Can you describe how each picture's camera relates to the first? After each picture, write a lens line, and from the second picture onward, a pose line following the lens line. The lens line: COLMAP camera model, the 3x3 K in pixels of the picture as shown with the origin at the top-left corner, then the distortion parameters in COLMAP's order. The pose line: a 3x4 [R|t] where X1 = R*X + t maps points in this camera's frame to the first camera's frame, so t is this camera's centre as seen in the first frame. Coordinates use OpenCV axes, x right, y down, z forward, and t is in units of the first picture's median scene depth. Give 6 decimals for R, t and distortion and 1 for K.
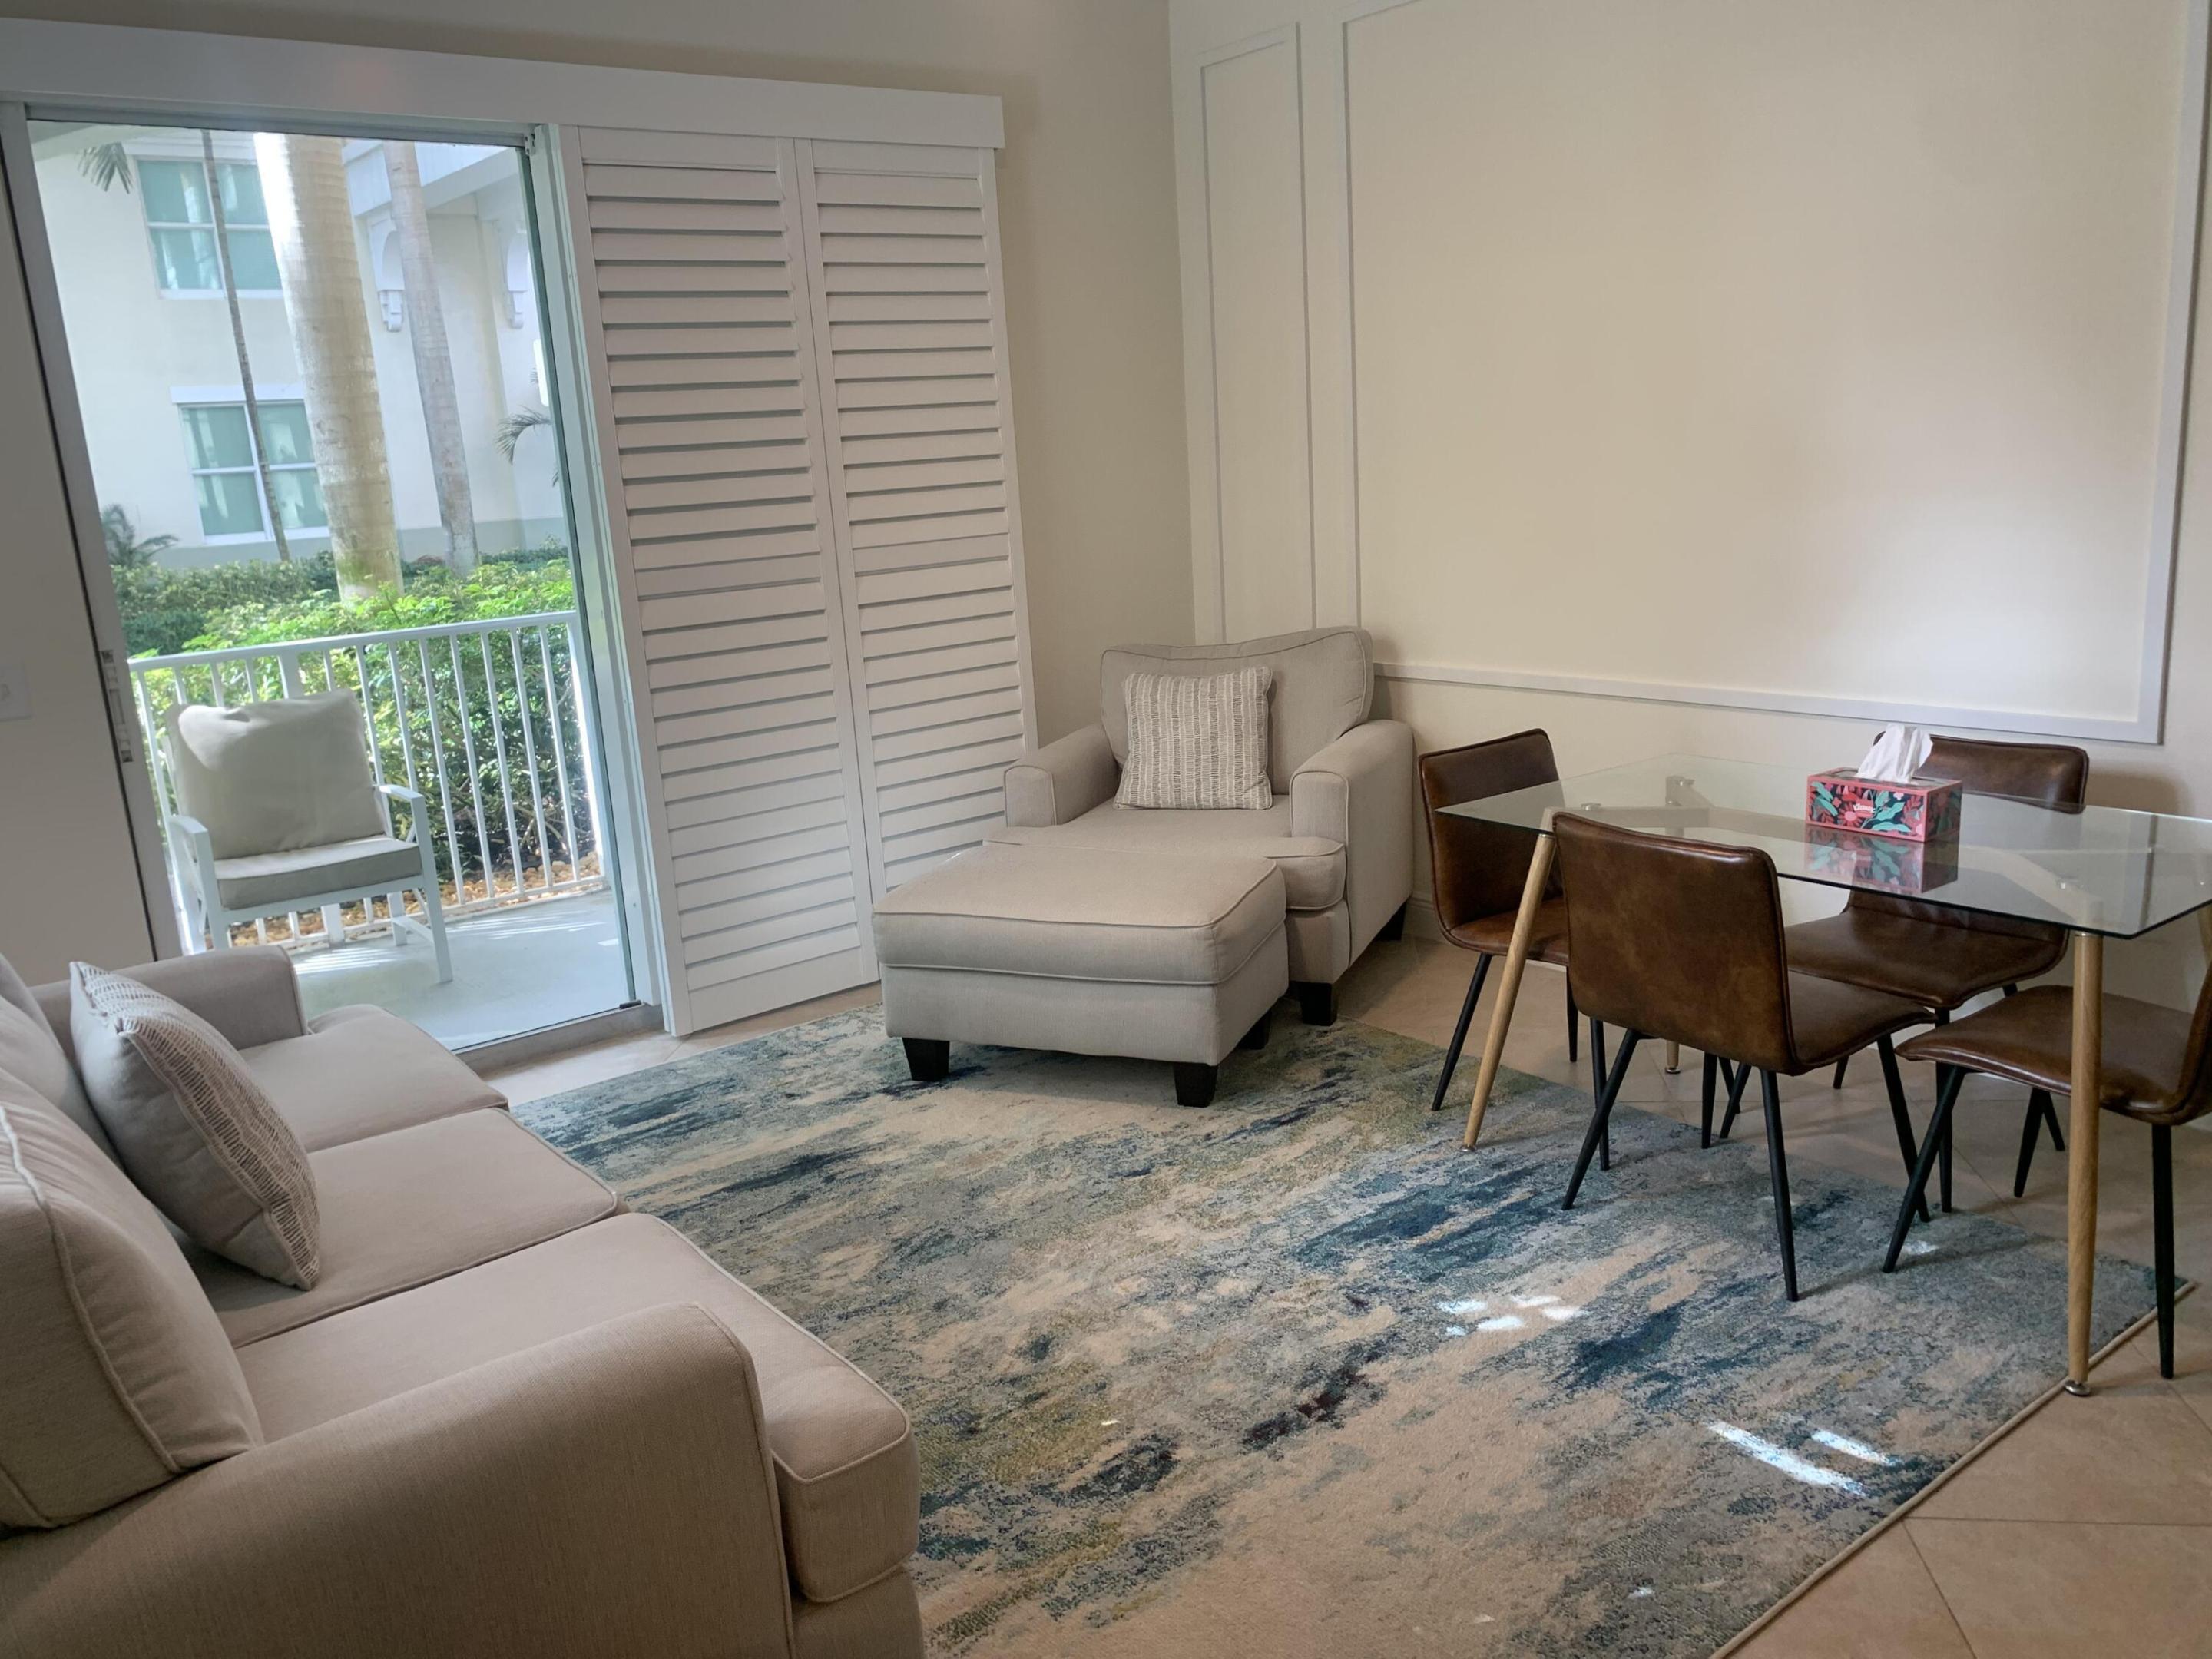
lens RADIAL K [[1718.5, 0, 1099.6], [0, 1718.5, 830.8], [0, 0, 1]] dist [0.040859, -0.046177]
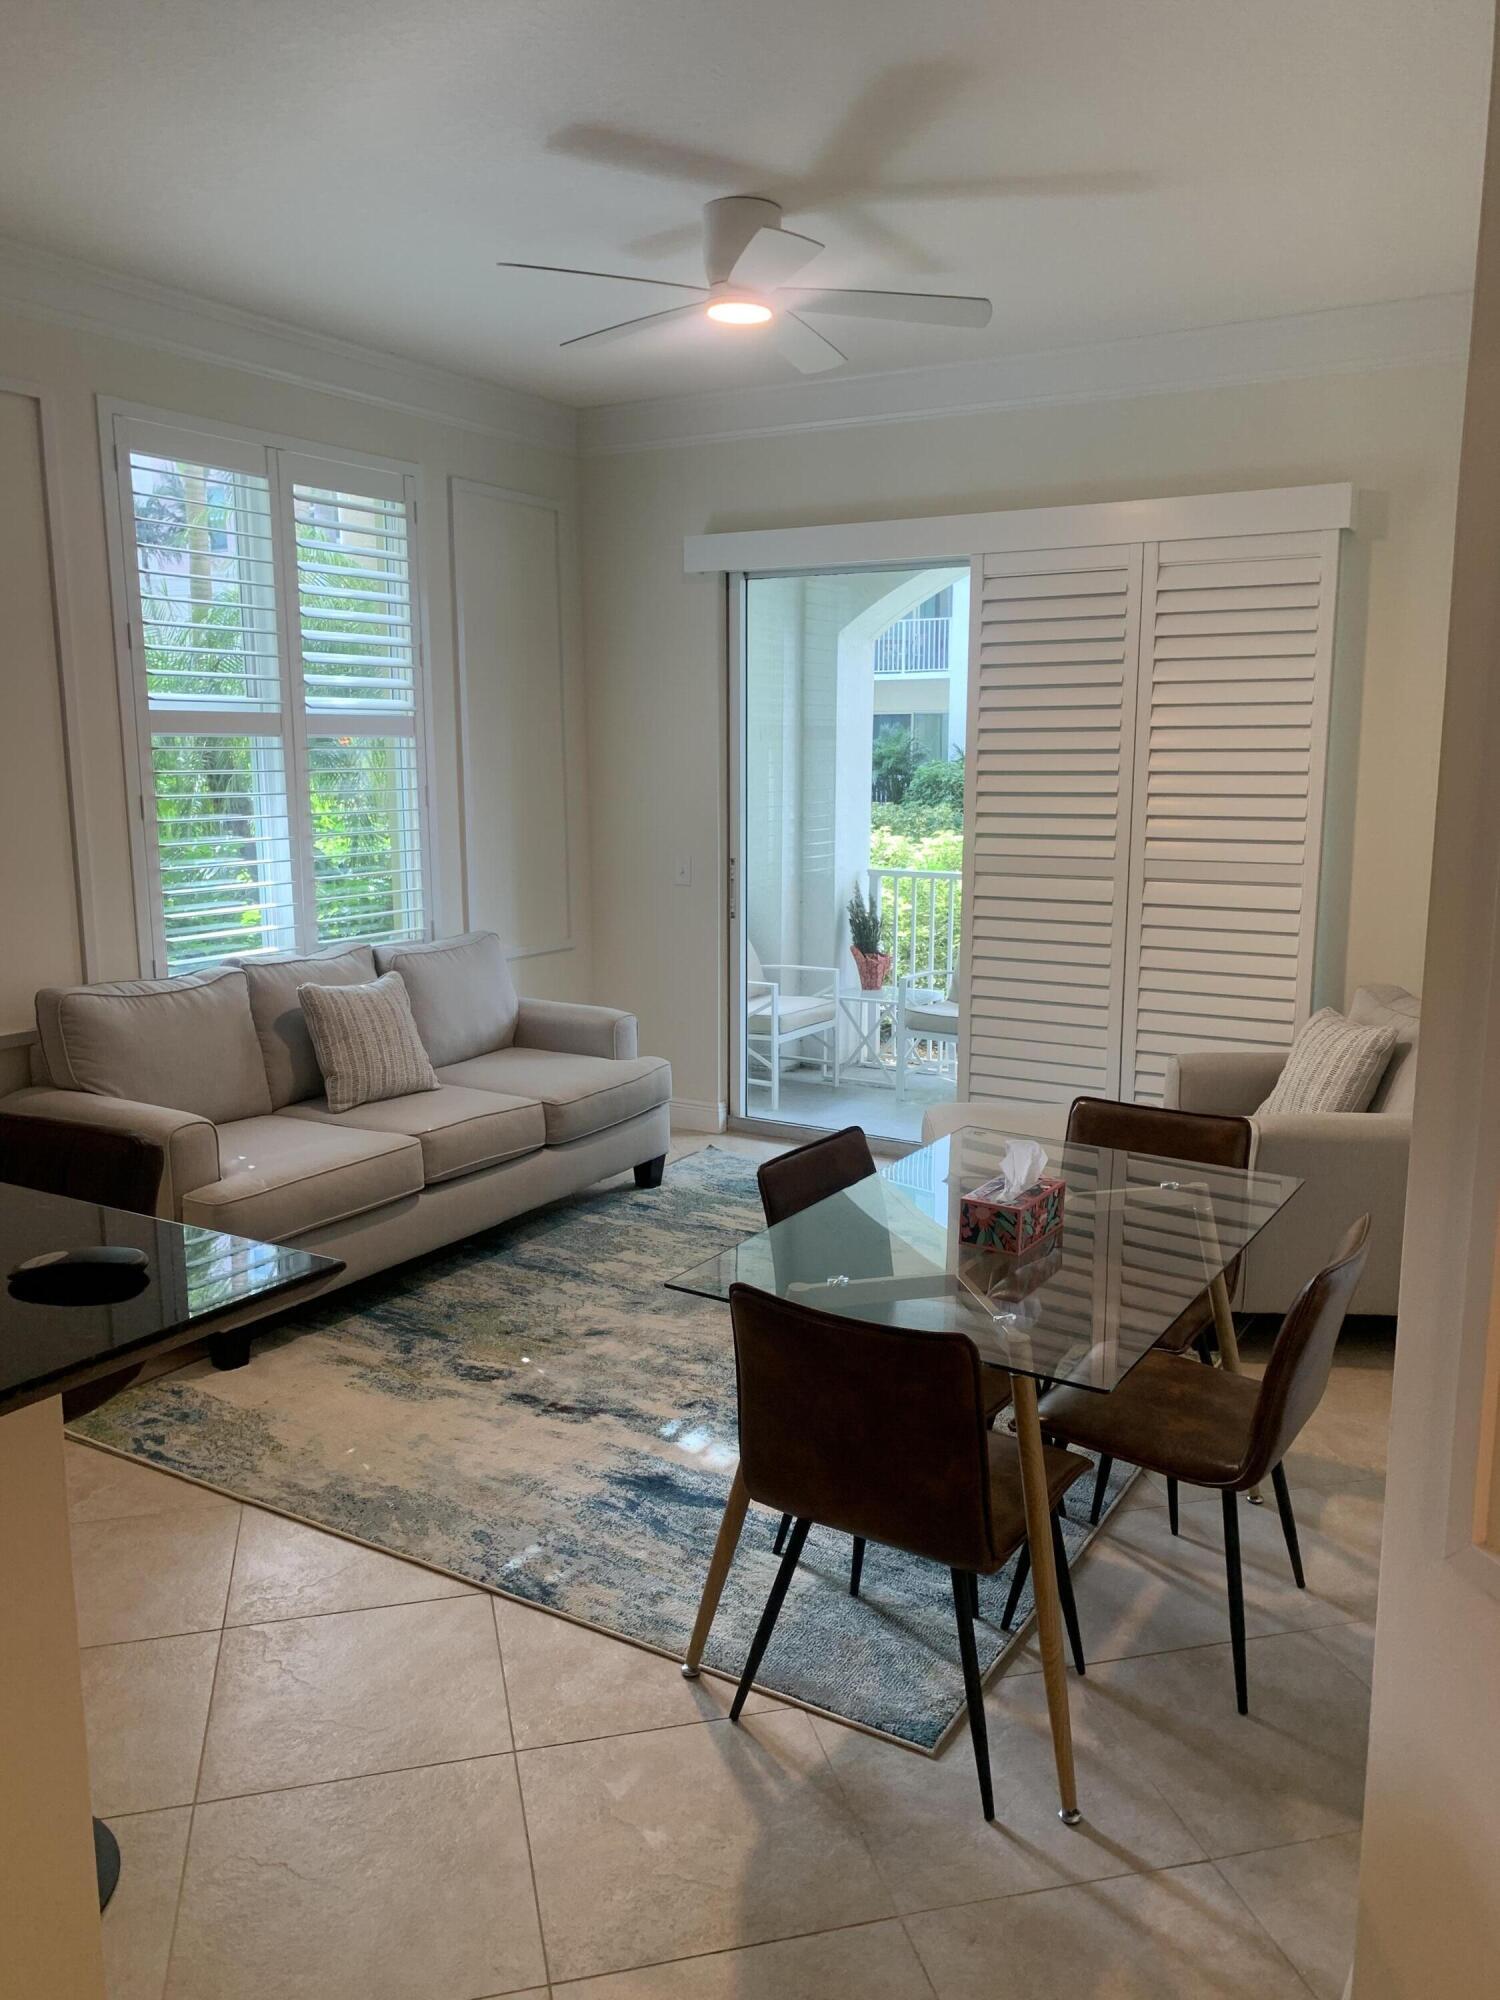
lens RADIAL K [[1553.8, 0, 757.2], [0, 1553.8, 1010.3], [0, 0, 1]] dist [0.040859, -0.046177]
pose [[0.358471, 0.220365, -0.907159, 1.380950], [-0.230914, 0.962474, 0.142555, -0.260842], [0.904532, 0.158374, 0.395904, 0.524559]]
